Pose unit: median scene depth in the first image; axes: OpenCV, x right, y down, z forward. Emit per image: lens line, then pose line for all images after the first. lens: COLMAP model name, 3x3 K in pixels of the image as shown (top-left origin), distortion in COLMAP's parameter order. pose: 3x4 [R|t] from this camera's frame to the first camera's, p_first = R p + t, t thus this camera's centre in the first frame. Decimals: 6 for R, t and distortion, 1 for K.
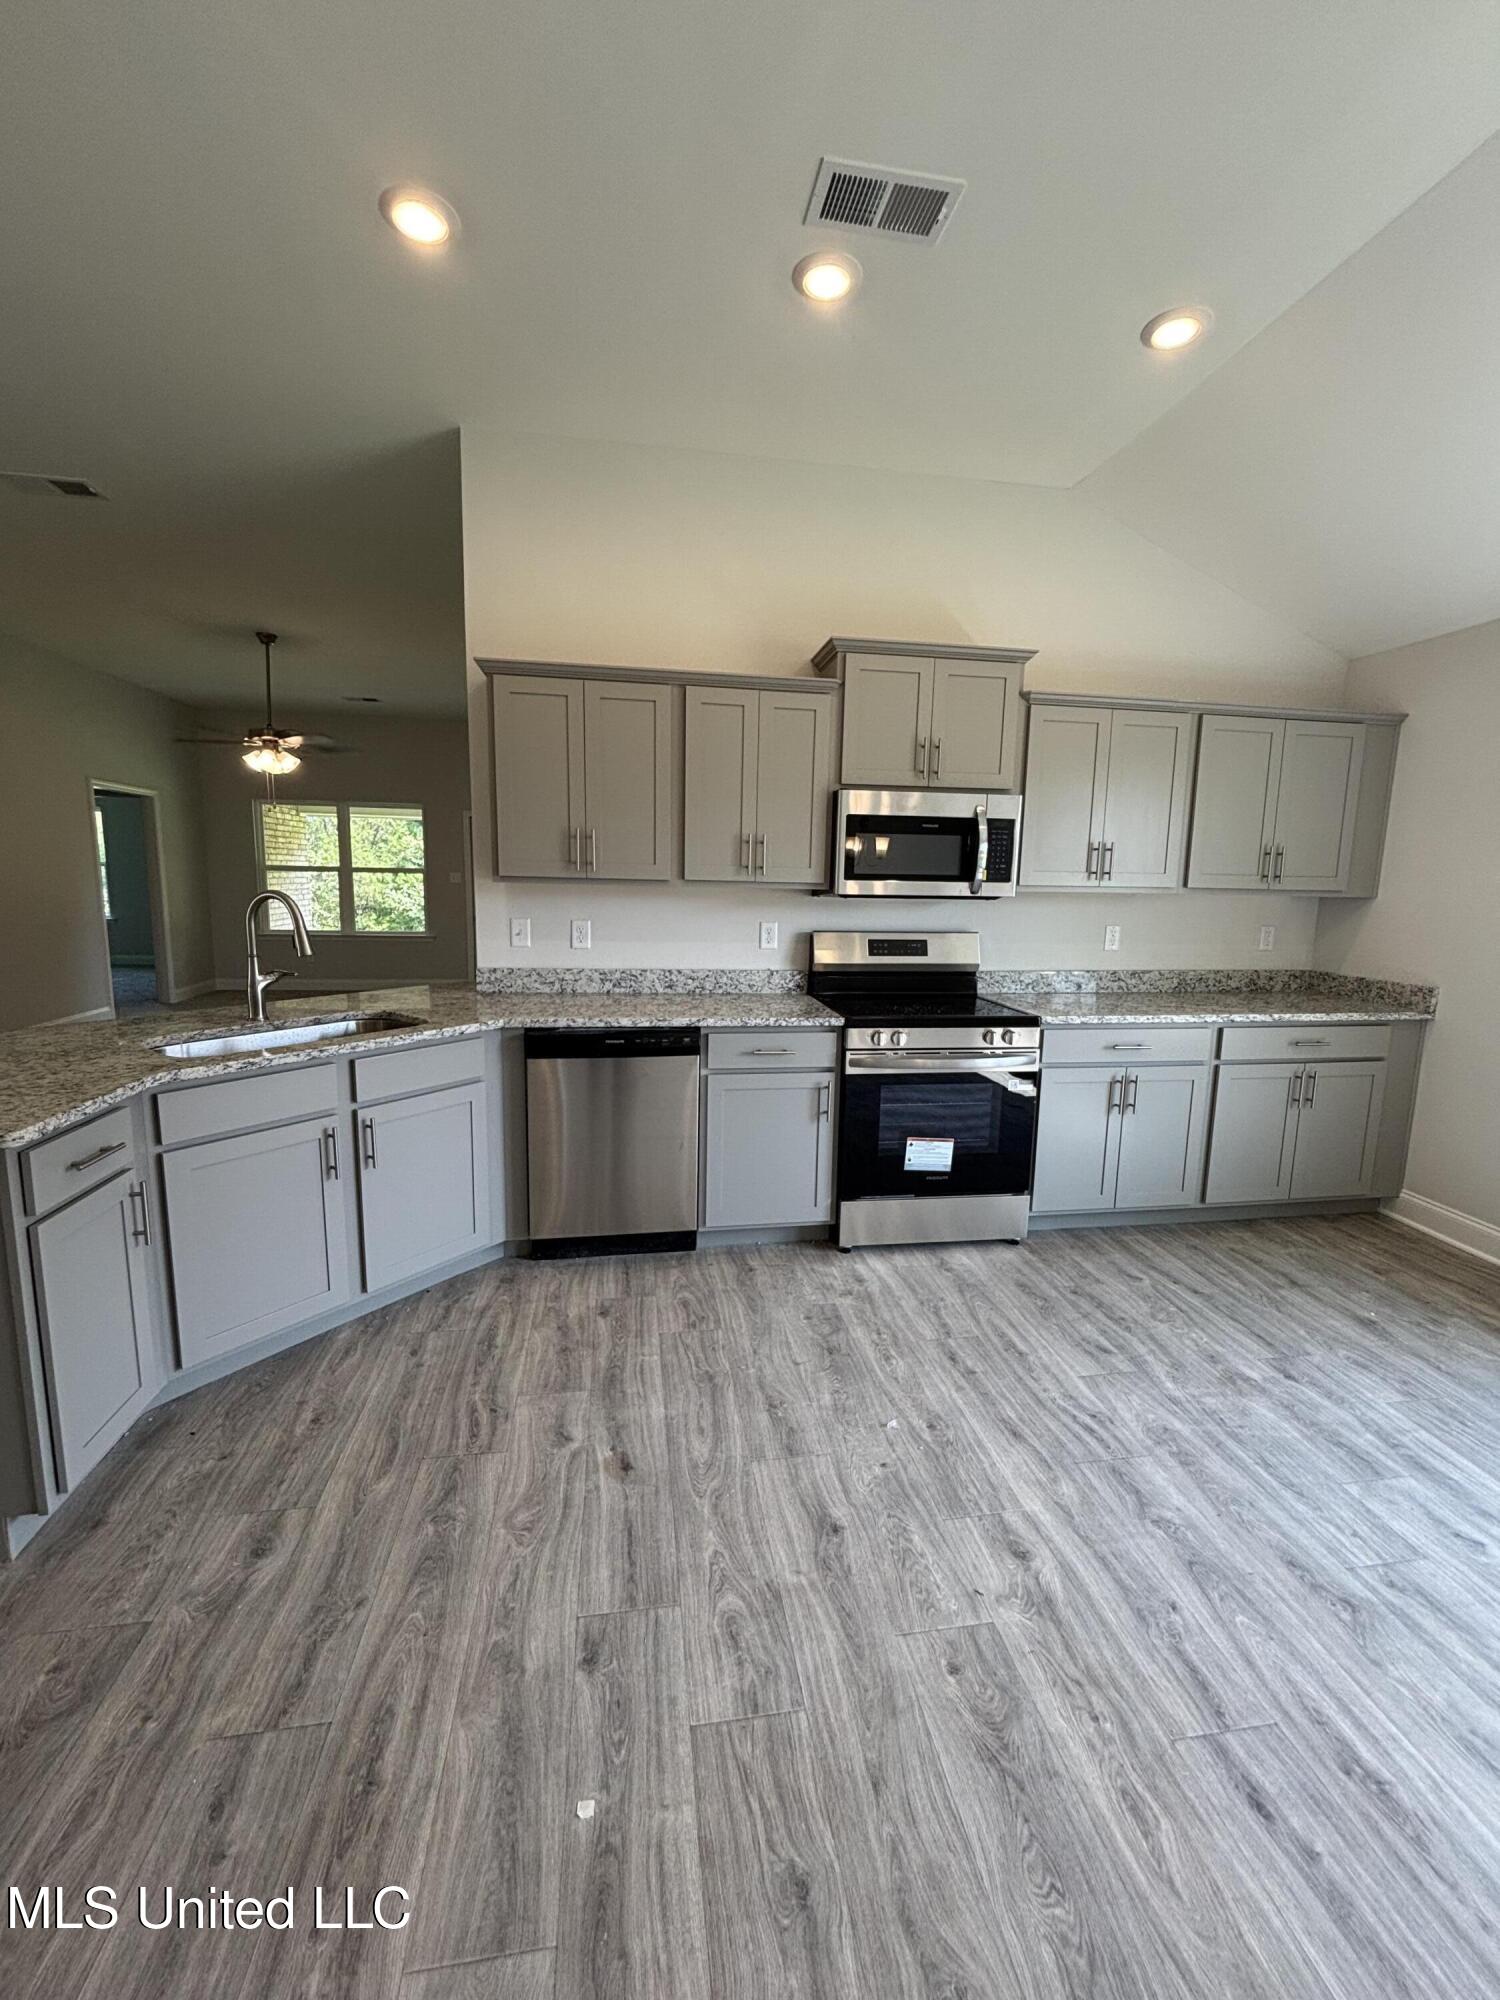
lens RADIAL K [[802.9, 0, 750.0], [0, 802.9, 1000.0], [0, 0, 1]] dist [0.000028, -0.000208]
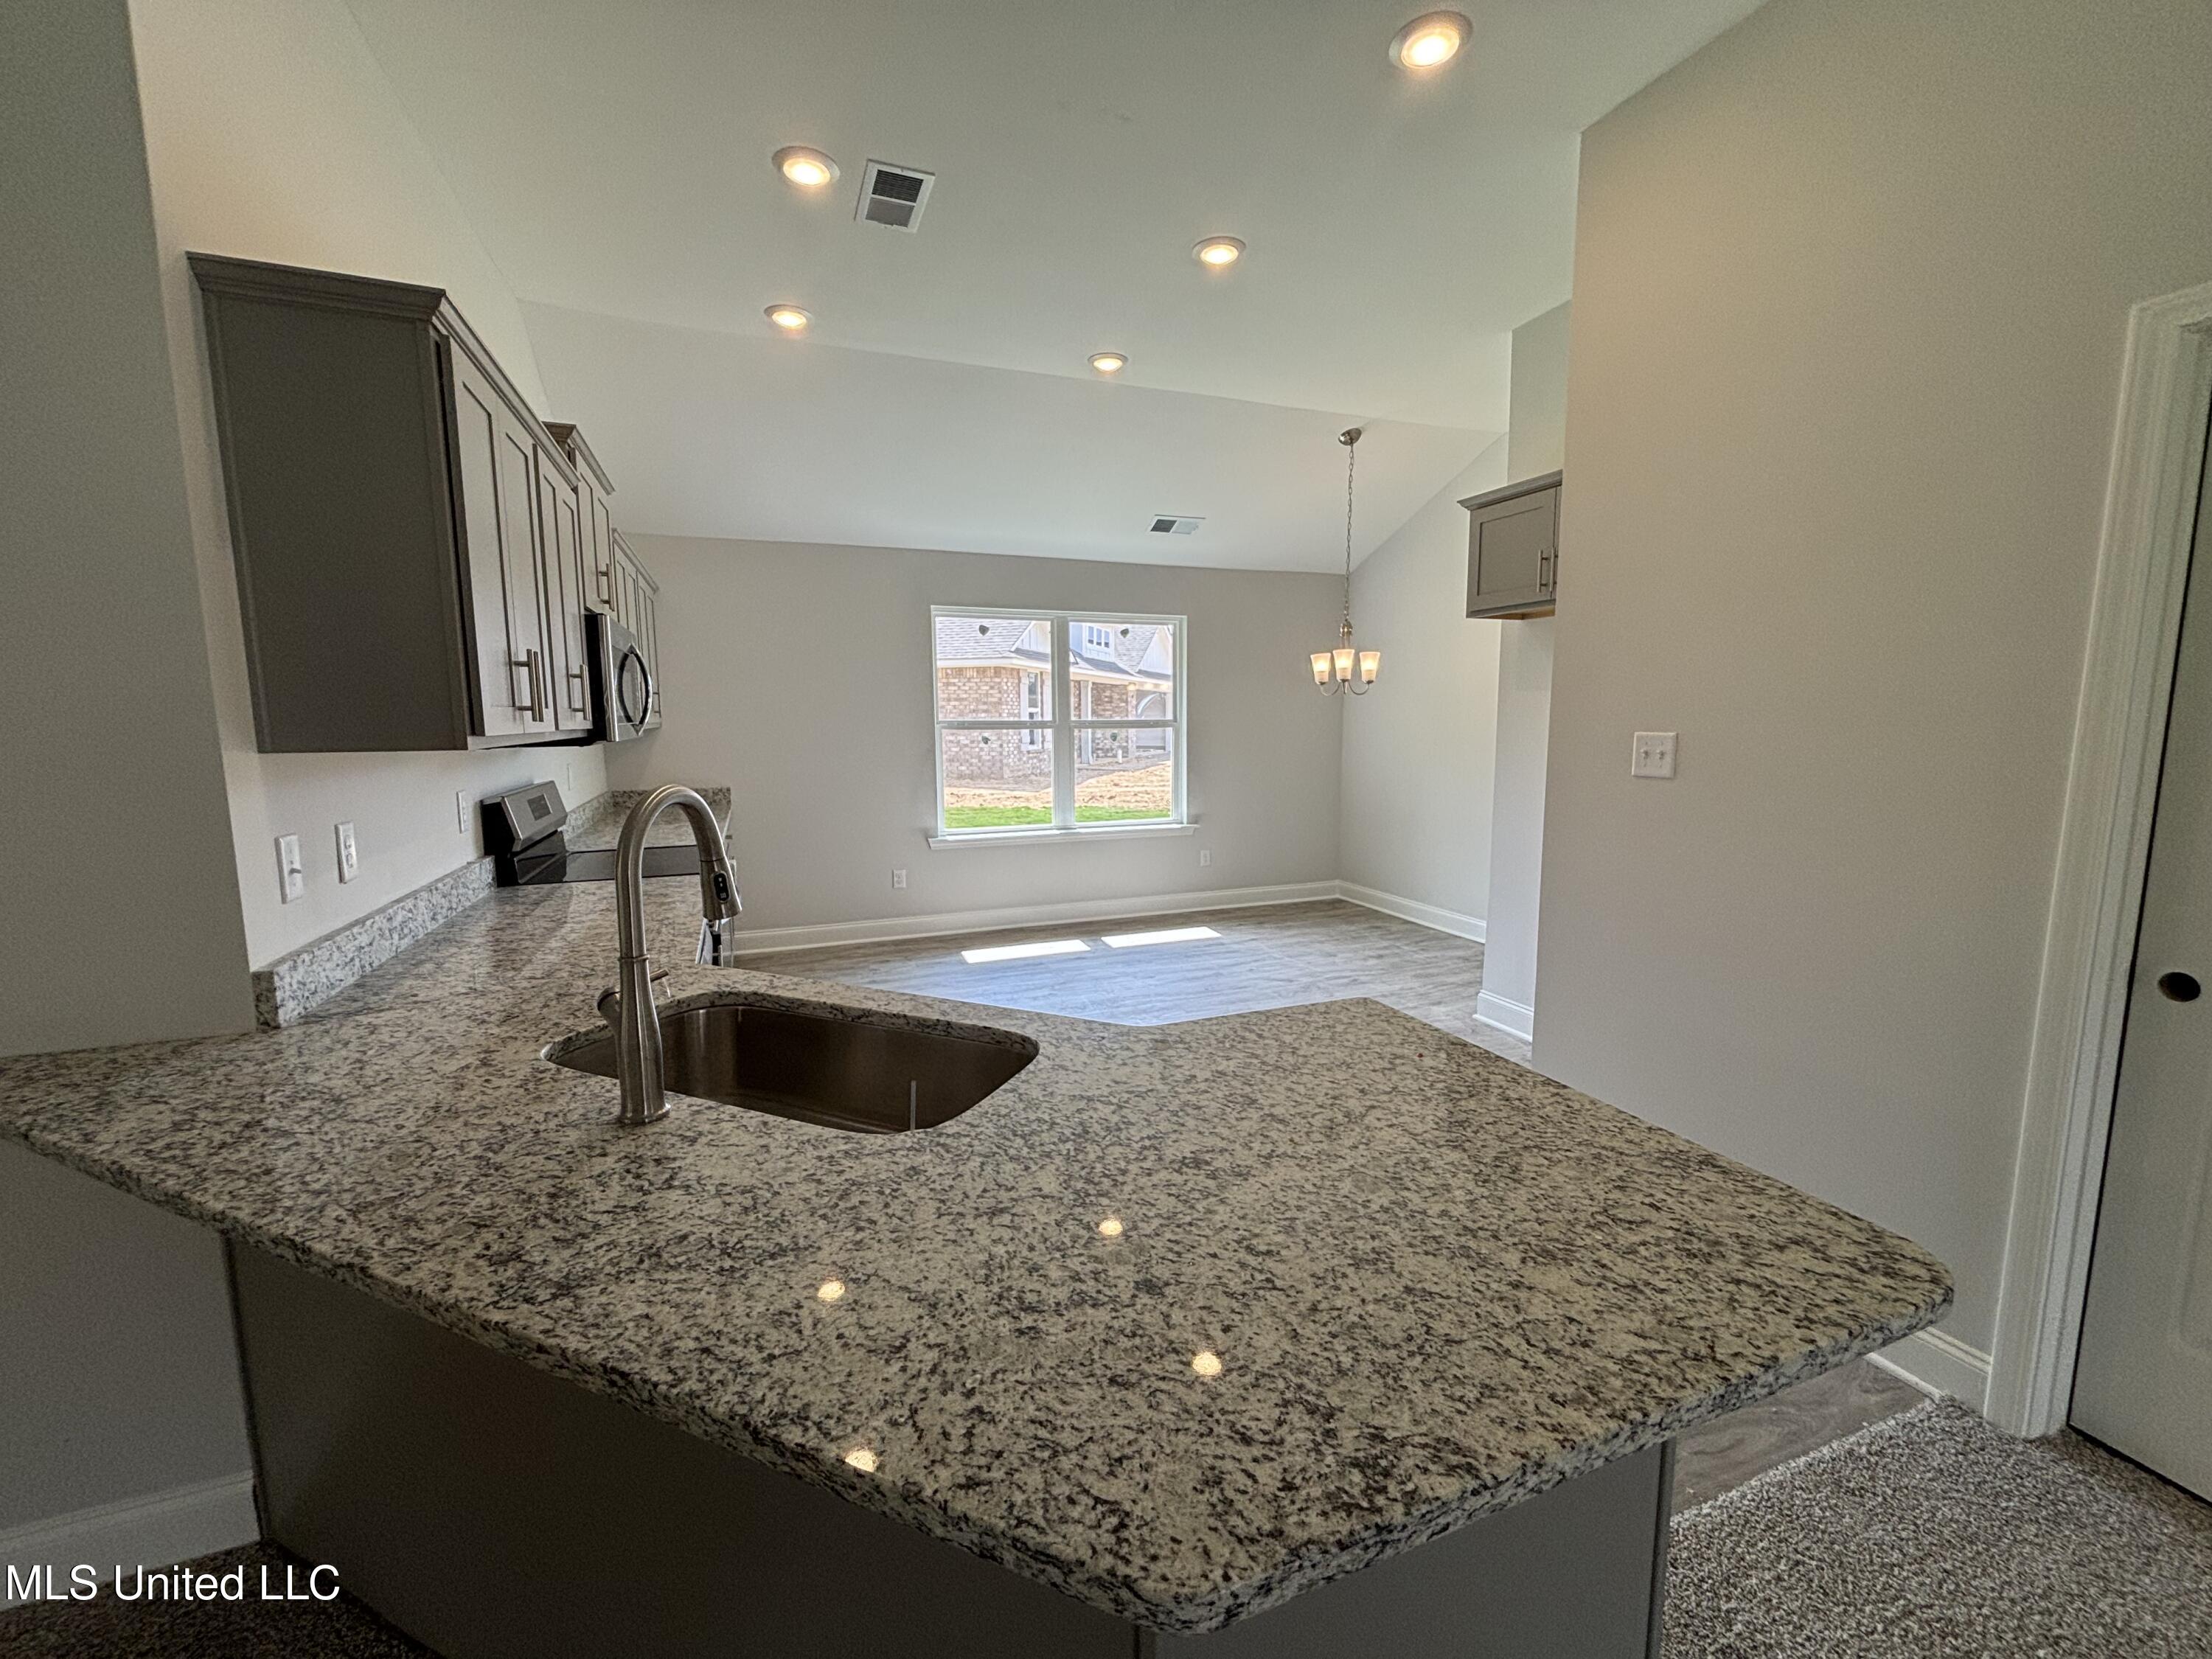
lens RADIAL K [[888.0, 0, 1106.0], [0, 888.0, 829.5], [0, 0, 1]] dist [0.000028, -0.000208]
pose [[-0.216132, -0.142740, 0.965874, -1.066510], [0.150736, 0.972517, 0.177451, -0.156354], [-0.964658, 0.183945, -0.188676, 0.838842]]
